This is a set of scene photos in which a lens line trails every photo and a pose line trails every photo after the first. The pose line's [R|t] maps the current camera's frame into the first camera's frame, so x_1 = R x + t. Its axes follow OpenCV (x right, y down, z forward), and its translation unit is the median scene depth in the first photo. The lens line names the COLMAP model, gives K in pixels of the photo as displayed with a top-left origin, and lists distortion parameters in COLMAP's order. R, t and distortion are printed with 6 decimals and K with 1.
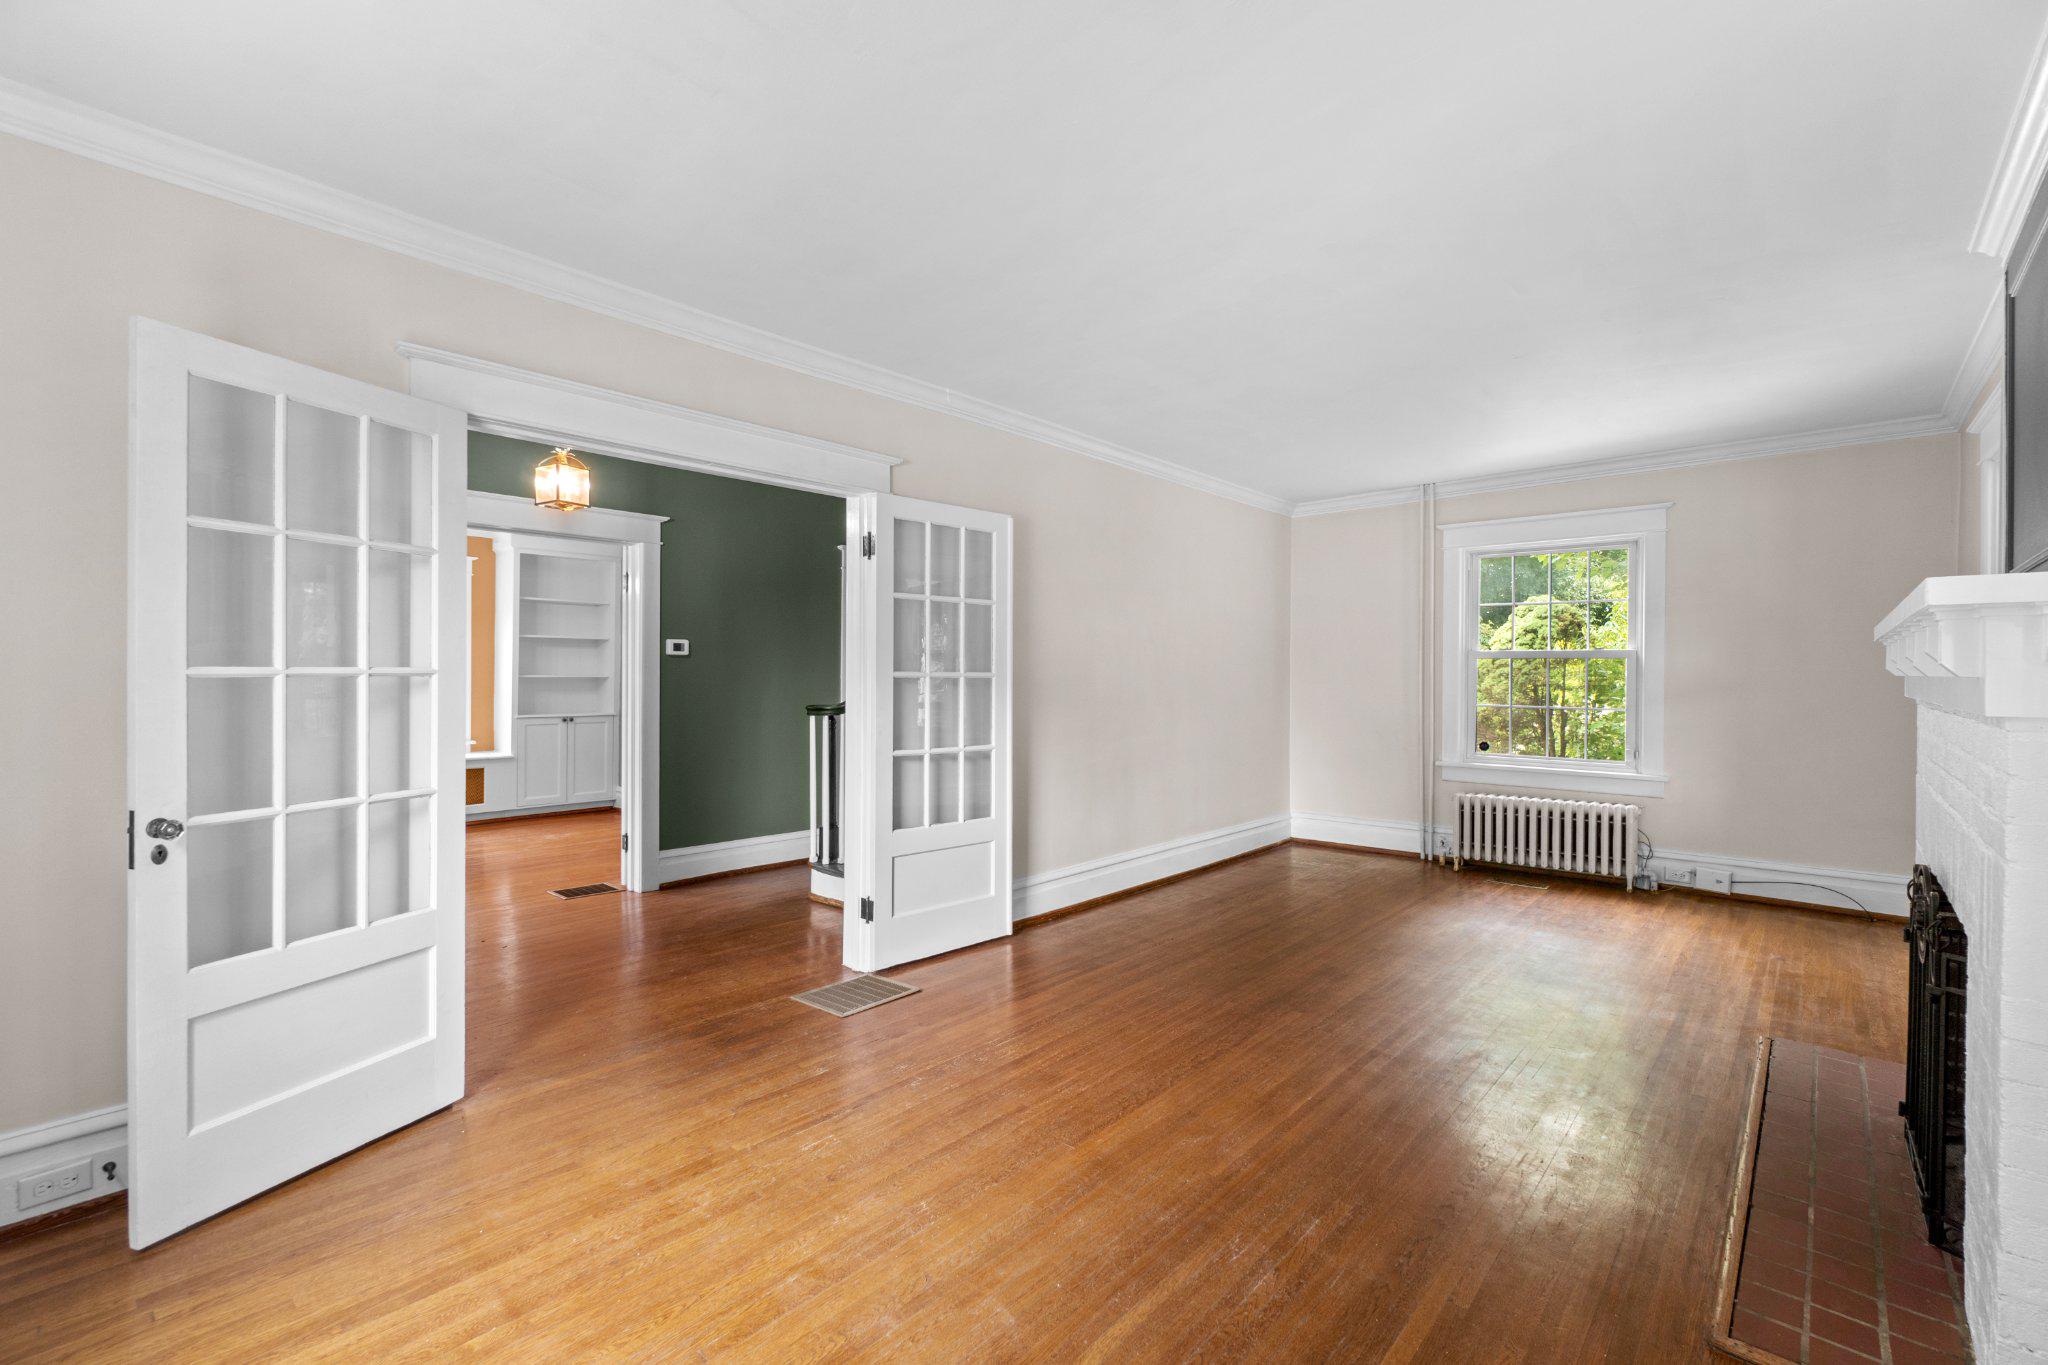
lens RADIAL K [[882.3, 0, 1022.4], [0, 882.3, 678.5], [0, 0, 1]] dist [-0.002046, -0.000105]
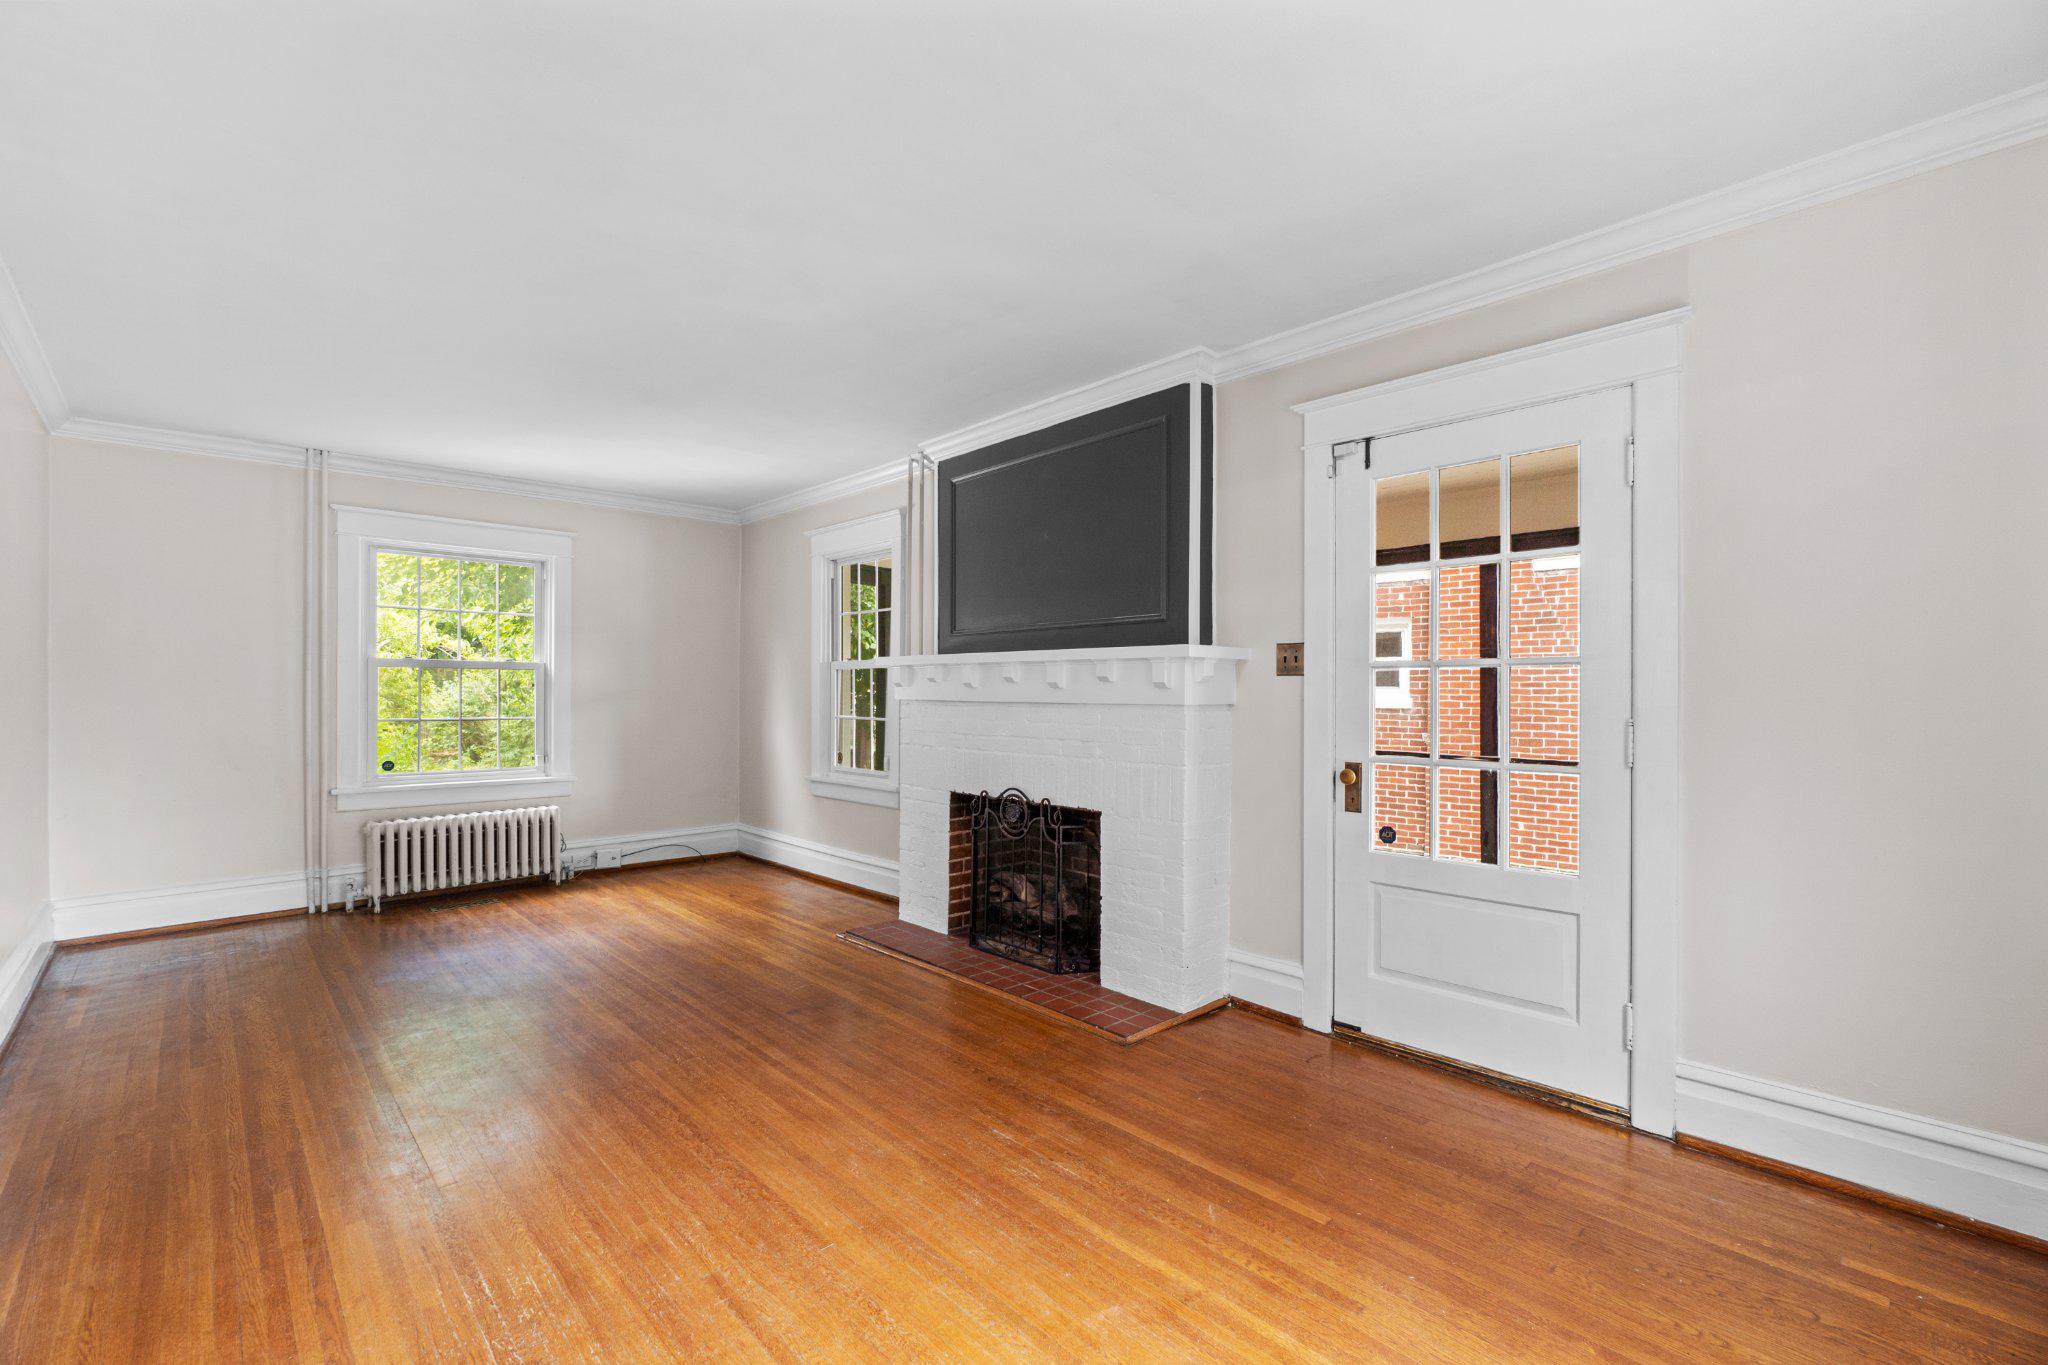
lens RADIAL K [[882.3, 0, 1021.8], [0, 882.3, 689.6], [0, 0, 1]] dist [-0.002046, -0.000105]
pose [[0.080558, -0.002738, 0.996746, -0.351488], [0.000581, 0.999996, 0.002699, -0.001917], [-0.996750, 0.000362, 0.080559, 0.341171]]
